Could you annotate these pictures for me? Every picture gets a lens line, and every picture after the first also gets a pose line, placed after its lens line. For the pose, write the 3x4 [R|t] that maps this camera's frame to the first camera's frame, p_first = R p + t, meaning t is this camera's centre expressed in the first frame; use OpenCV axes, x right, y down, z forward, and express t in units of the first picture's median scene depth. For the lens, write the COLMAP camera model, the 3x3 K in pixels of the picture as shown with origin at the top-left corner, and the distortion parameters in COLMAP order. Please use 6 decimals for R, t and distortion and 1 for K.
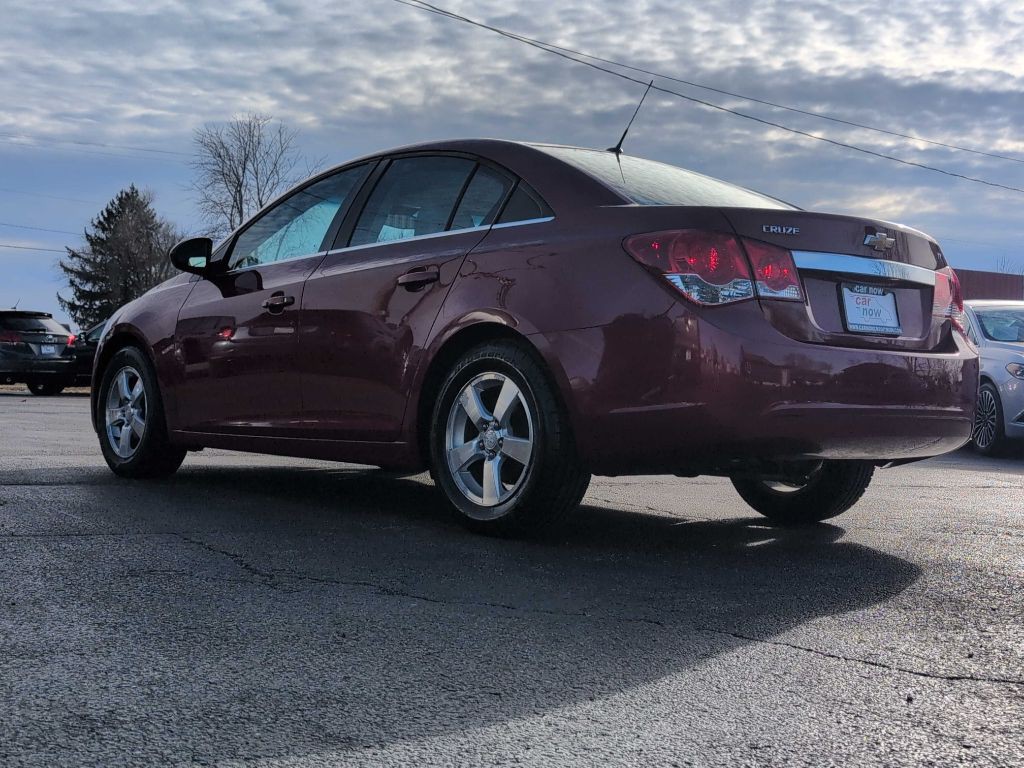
lens RADIAL K [[1307.2, 0, 512.2], [0, 1307.2, 386.8], [0, 0, 1]] dist [0.013093, 0.000000]
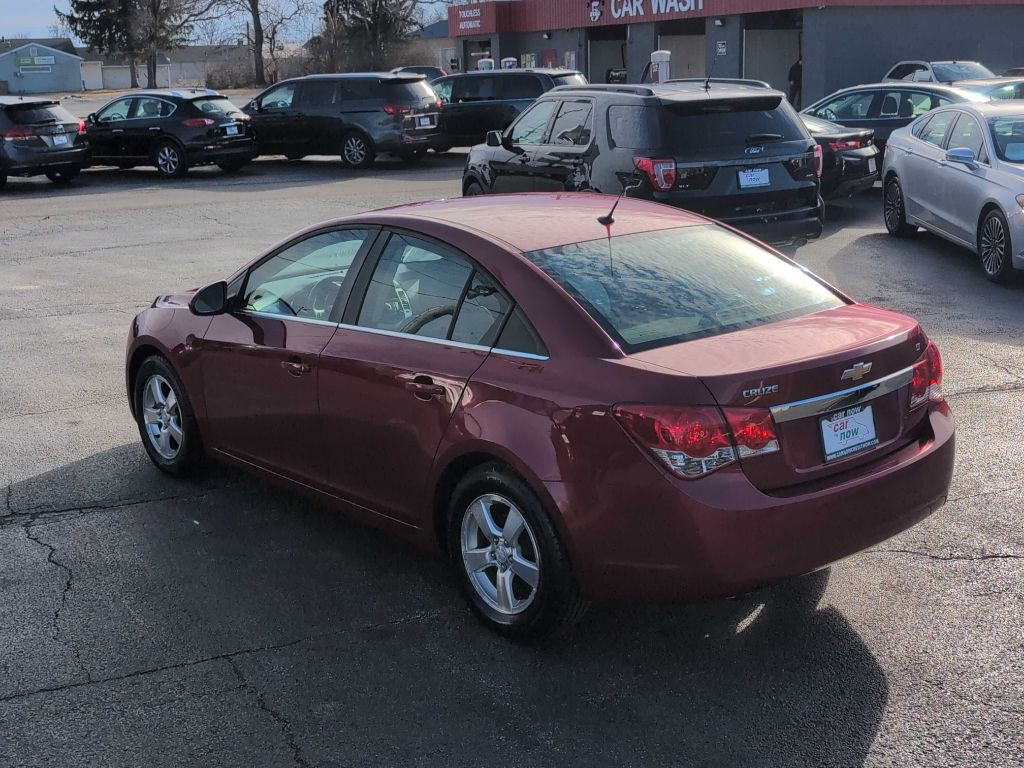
lens RADIAL K [[1307.2, 0, 493.5], [0, 1307.2, 397.9], [0, 0, 1]] dist [0.013093, 0.000000]
pose [[0.997866, -0.051268, -0.040440, 0.019159], [0.059721, 0.966980, 0.247757, -0.244452], [0.026403, -0.249643, 0.967978, -0.025277]]
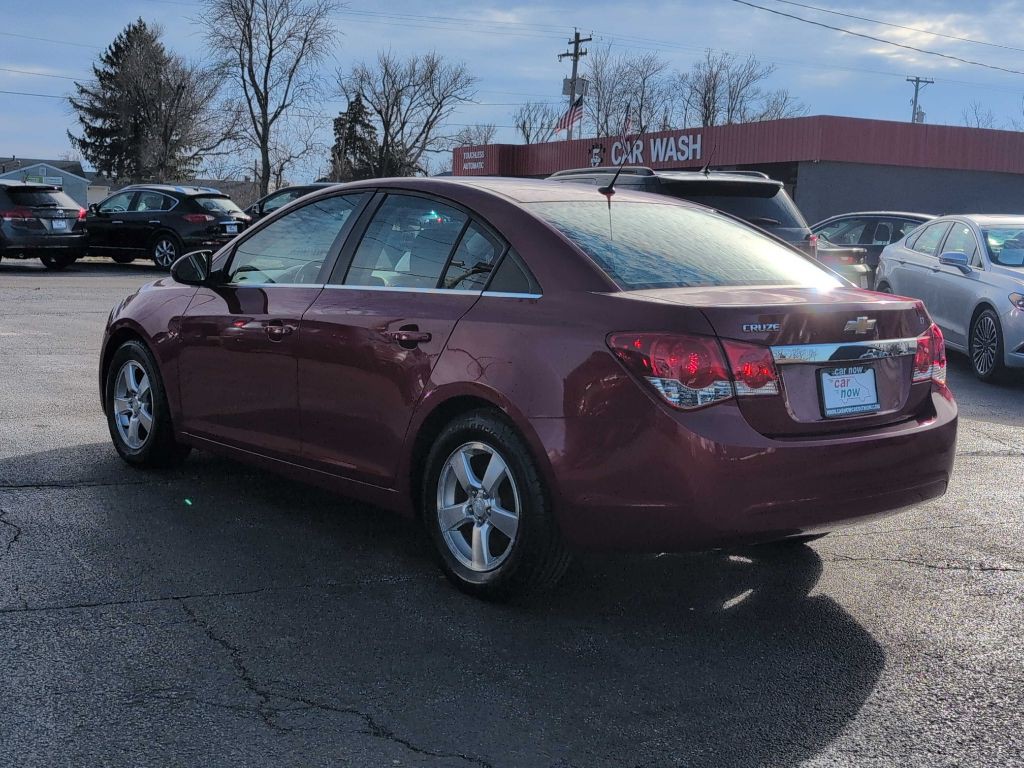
lens RADIAL K [[1307.2, 0, 505.5], [0, 1307.2, 395.3], [0, 0, 1]] dist [0.013093, 0.000000]
pose [[0.999841, 0.007265, -0.016313, 0.014136], [-0.005029, 0.991085, 0.133135, -0.126223], [0.017134, -0.133032, 0.990964, -0.014016]]
